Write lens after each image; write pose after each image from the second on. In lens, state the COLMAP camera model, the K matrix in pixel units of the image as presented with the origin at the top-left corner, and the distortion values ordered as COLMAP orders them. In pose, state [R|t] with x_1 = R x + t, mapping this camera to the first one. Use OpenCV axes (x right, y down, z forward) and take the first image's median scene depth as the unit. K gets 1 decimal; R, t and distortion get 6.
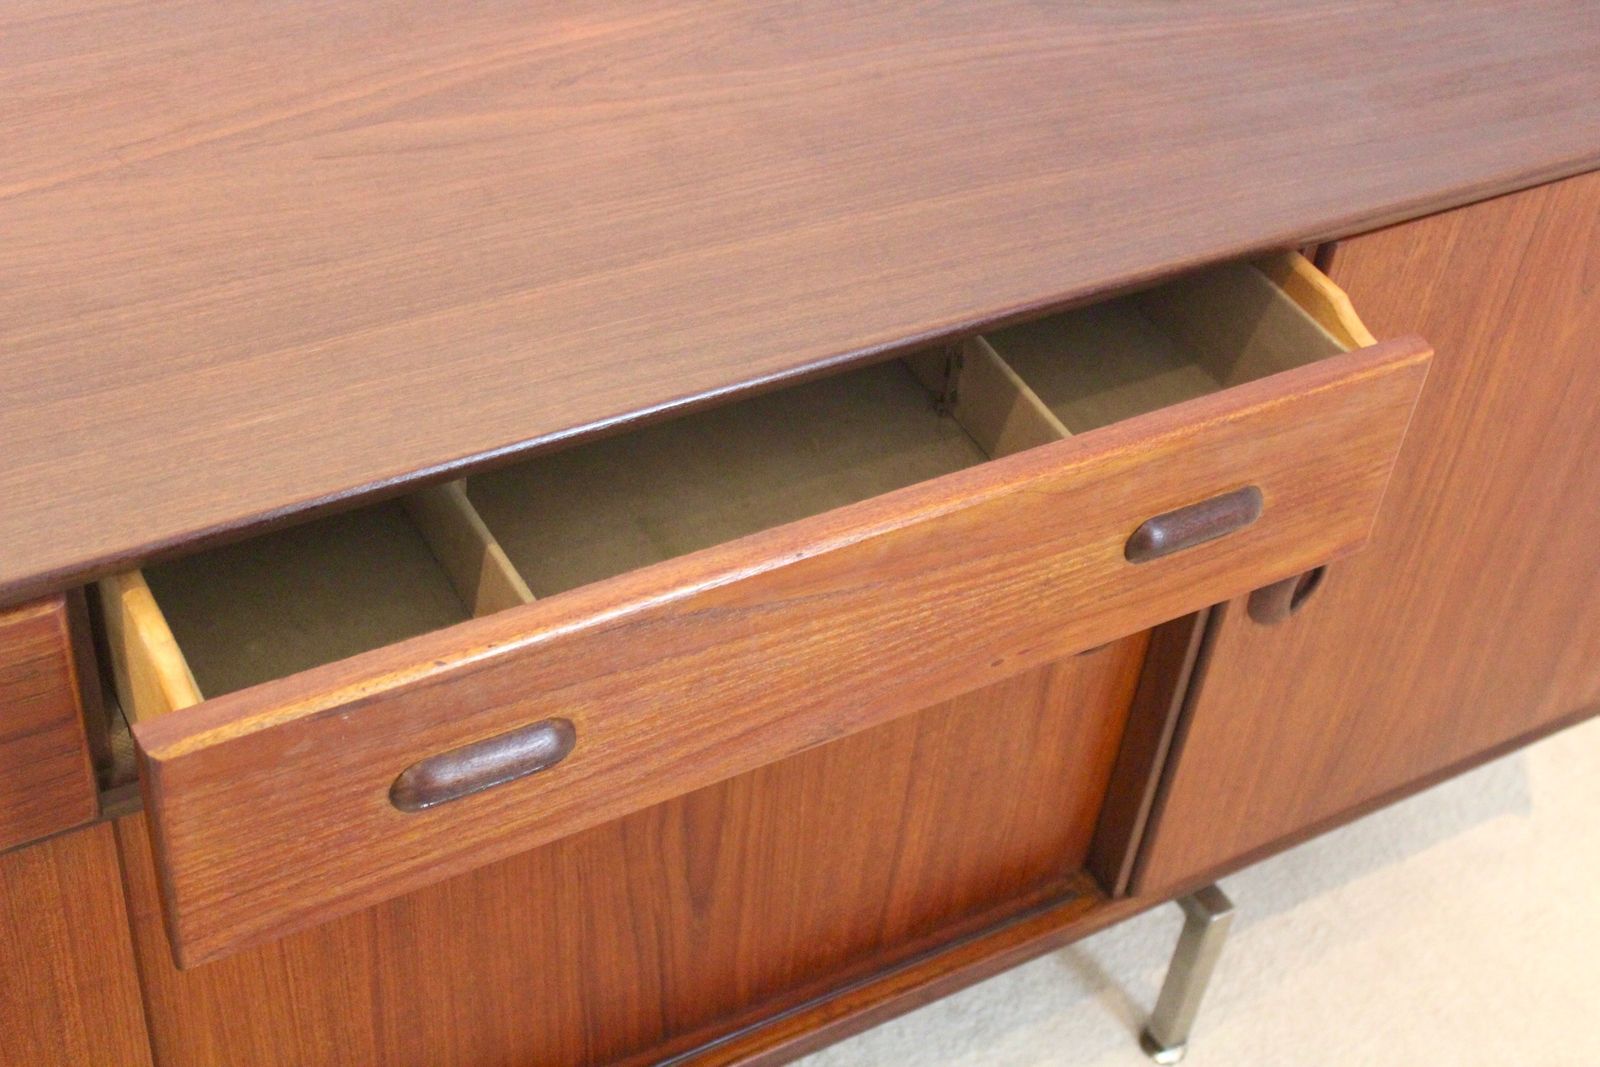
lens RADIAL K [[2211.4, 0, 807.4], [0, 2211.4, 534.9], [0, 0, 1]] dist [-0.045567, 0.000000]
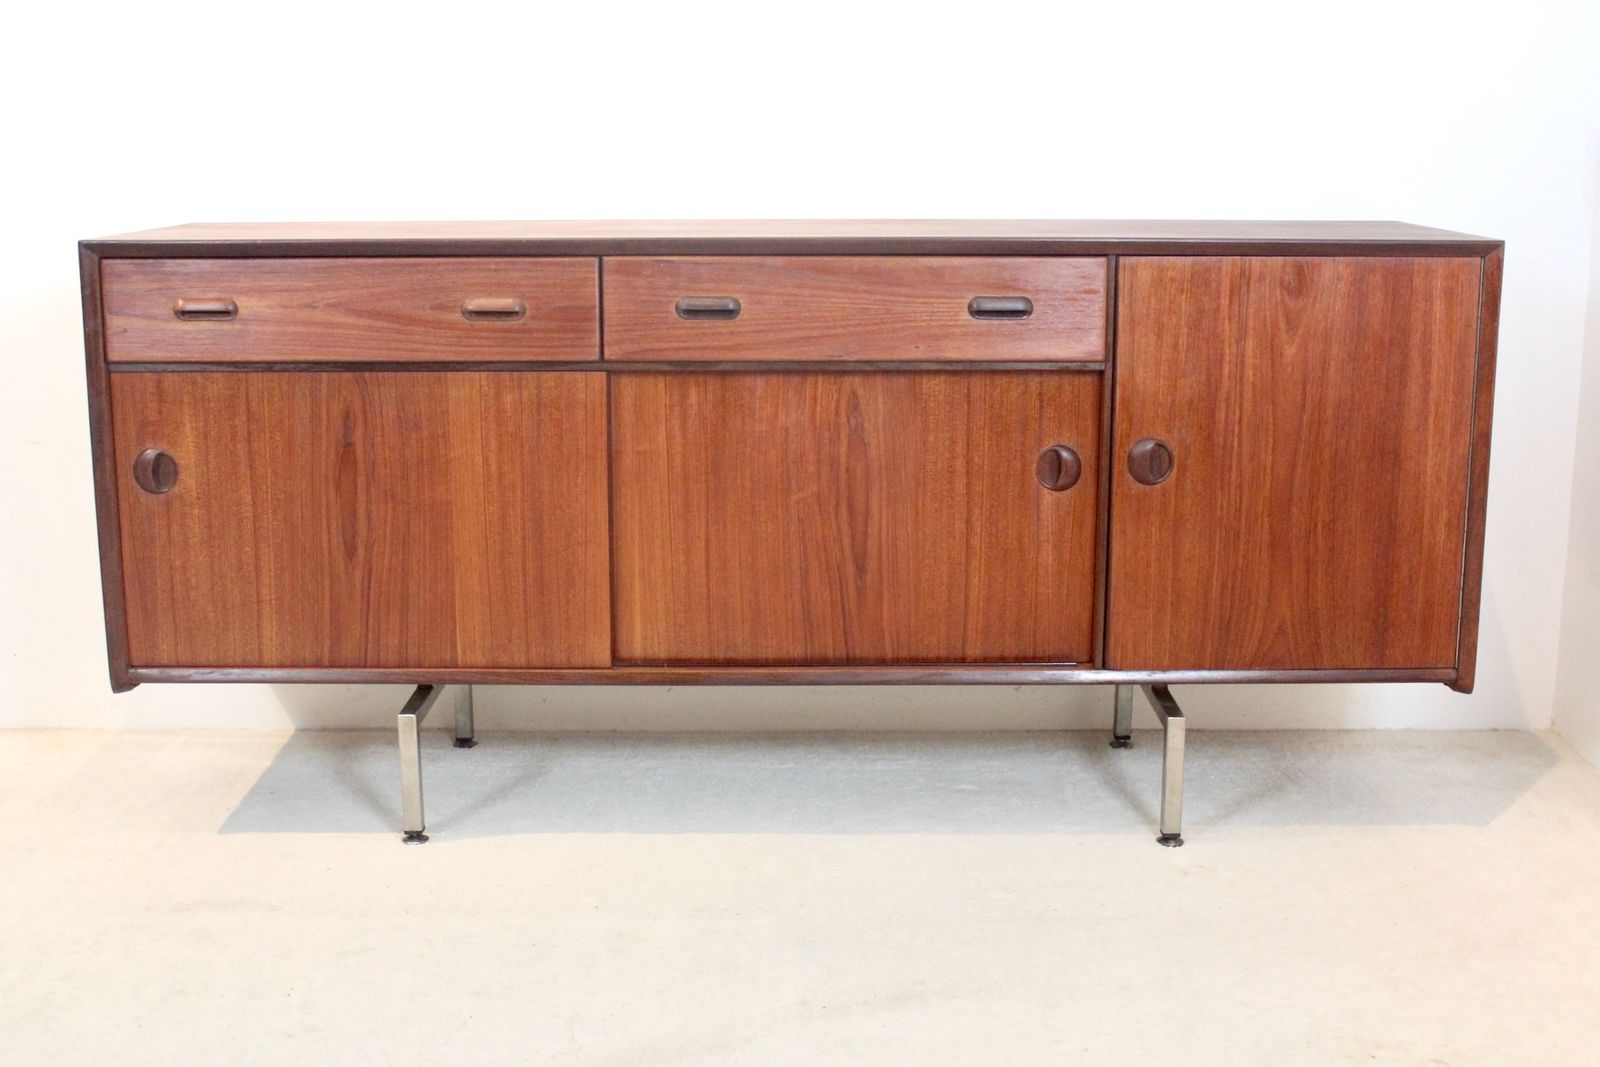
lens RADIAL K [[1985.4, 0, 805.3], [0, 1985.4, 529.7], [0, 0, 1]] dist [-0.076306, 0.000000]
pose [[0.864354, 0.006914, -0.502835, 0.950158], [-0.267970, 0.852452, -0.448907, 1.092471], [0.425539, 0.522760, 0.738674, -0.548081]]
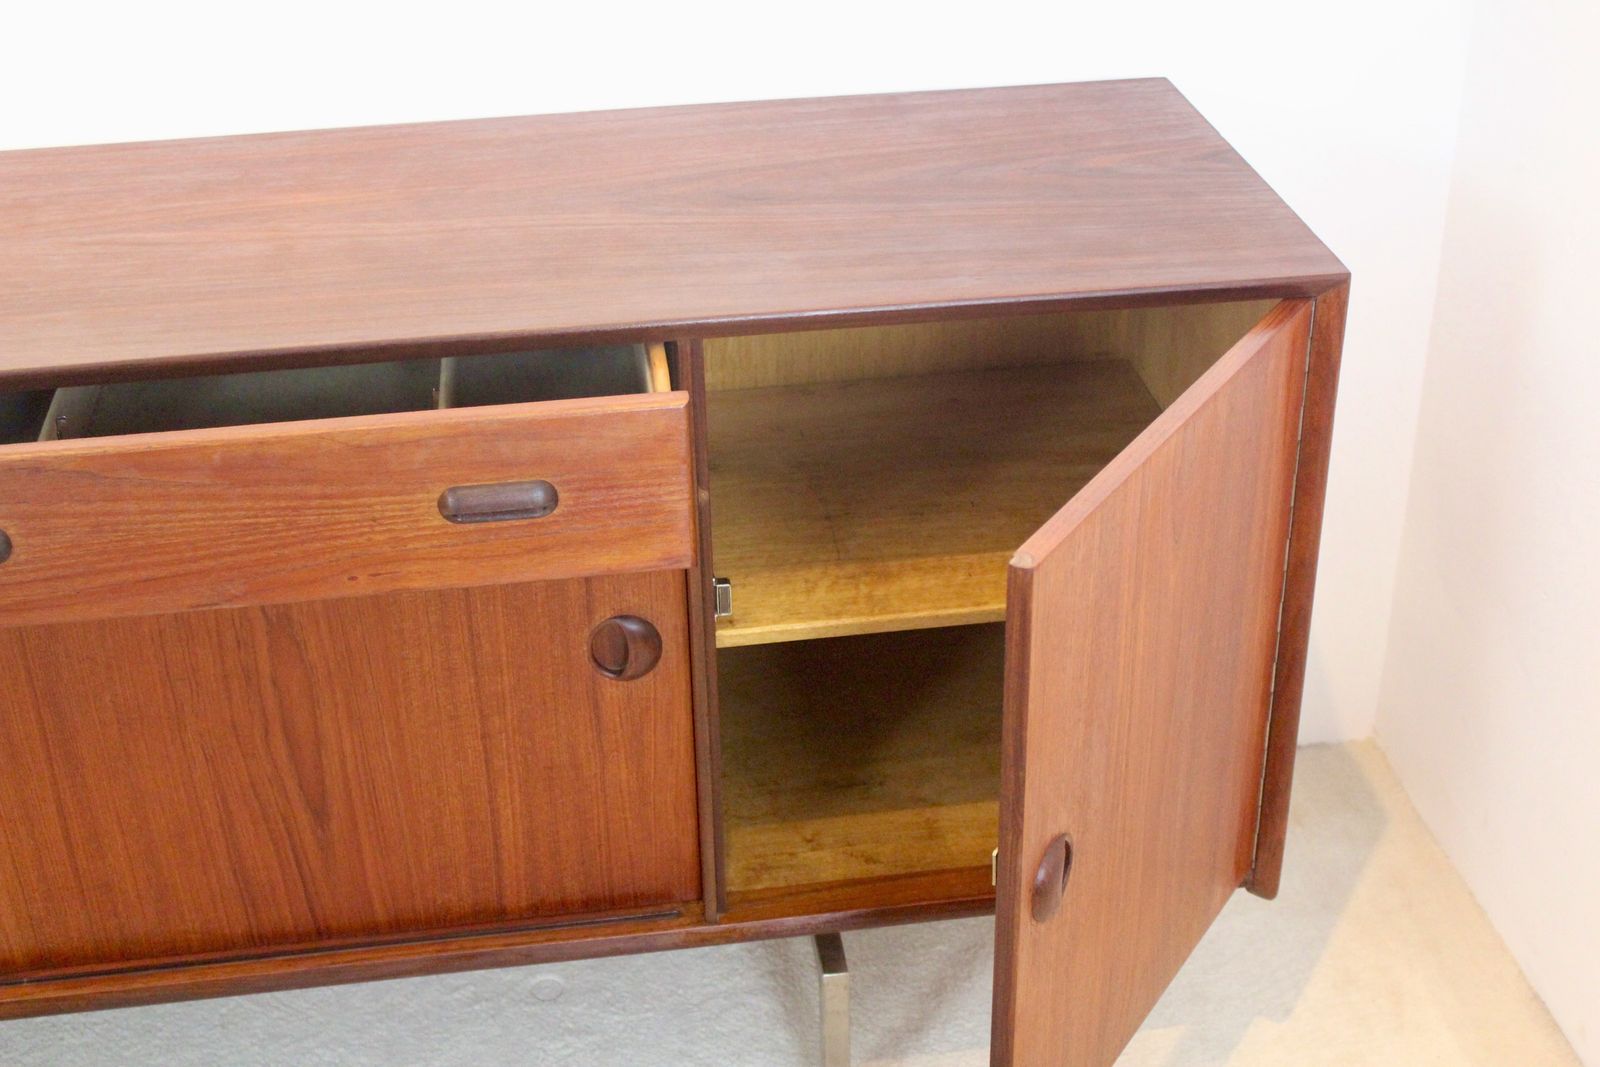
lens RADIAL K [[2142.0, 0, 811.7], [0, 2142.0, 534.4], [0, 0, 1]] dist [-0.066041, 0.000000]
pose [[0.926260, 0.082507, -0.367744, 0.743689], [-0.163681, 0.966984, -0.195319, 0.215284], [0.339488, 0.241109, 0.909184, -0.157710]]
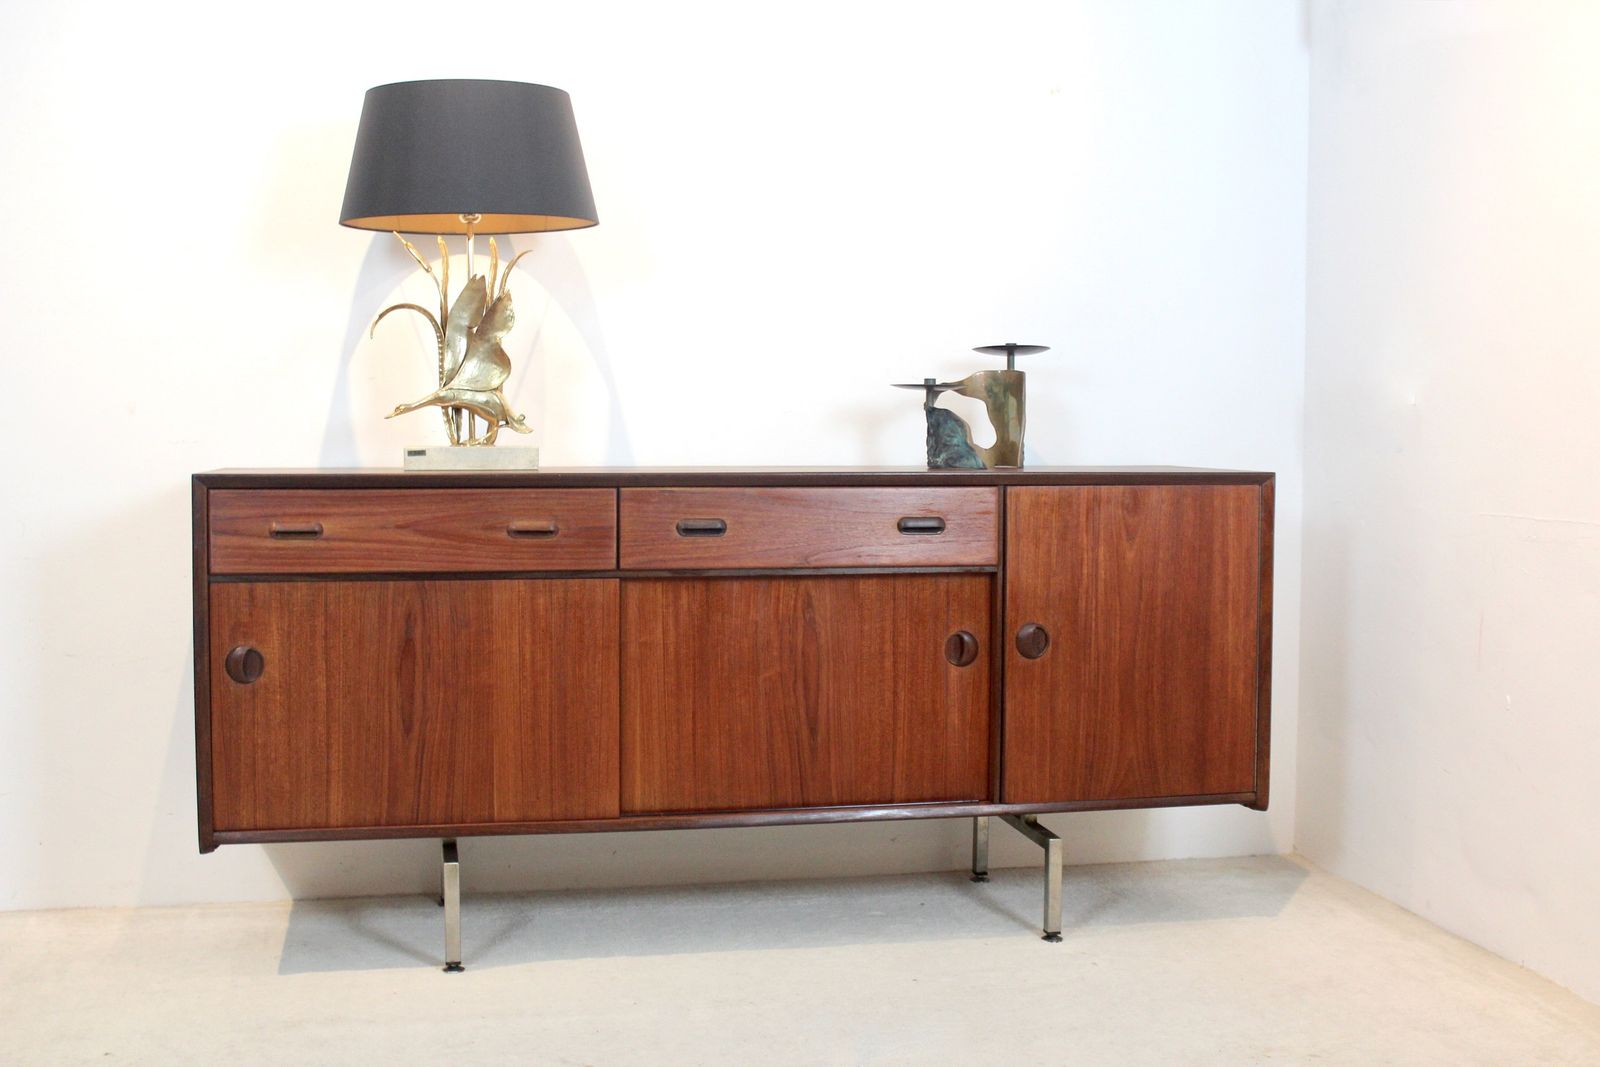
lens RADIAL K [[1861.5, 0, 812.5], [0, 1861.5, 519.1], [0, 0, 1]] dist [-0.094415, 0.000000]
pose [[0.949280, -0.074818, -0.305401, 0.731448], [-0.136755, 0.776362, -0.615273, 1.486098], [0.283135, 0.625831, 0.726753, -0.947796]]
